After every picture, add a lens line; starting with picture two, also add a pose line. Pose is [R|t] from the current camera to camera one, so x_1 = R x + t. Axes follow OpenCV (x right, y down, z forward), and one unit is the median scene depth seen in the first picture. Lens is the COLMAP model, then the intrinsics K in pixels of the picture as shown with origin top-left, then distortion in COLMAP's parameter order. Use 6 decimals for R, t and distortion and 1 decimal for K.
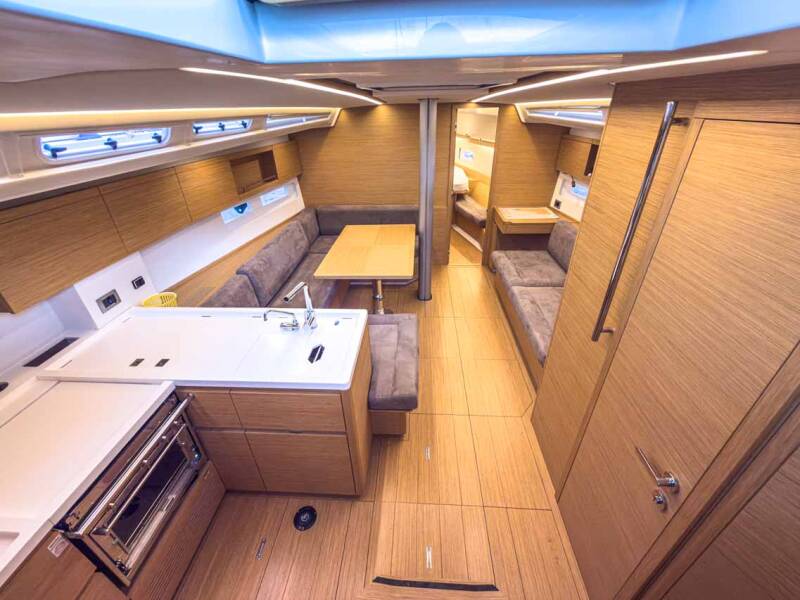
lens RADIAL K [[323.5, 0, 400.0], [0, 323.5, 300.0], [0, 0, 1]] dist [-0.002432, 0.000363]
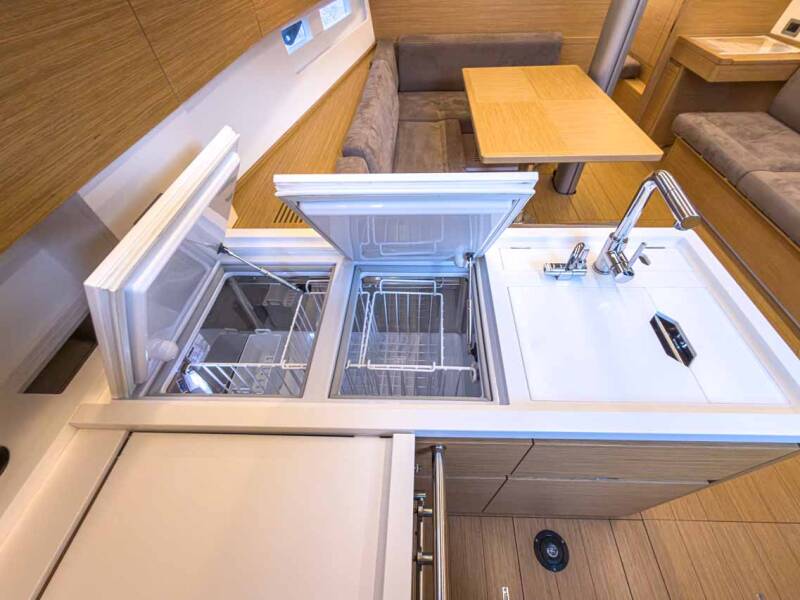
lens RADIAL K [[323.5, 0, 400.0], [0, 323.5, 300.0], [0, 0, 1]] dist [-0.002432, 0.000363]
pose [[0.999609, -0.021525, 0.017863, -0.319103], [0.014599, 0.946206, 0.323235, -0.015085], [-0.023860, -0.322847, 0.946150, 0.290721]]
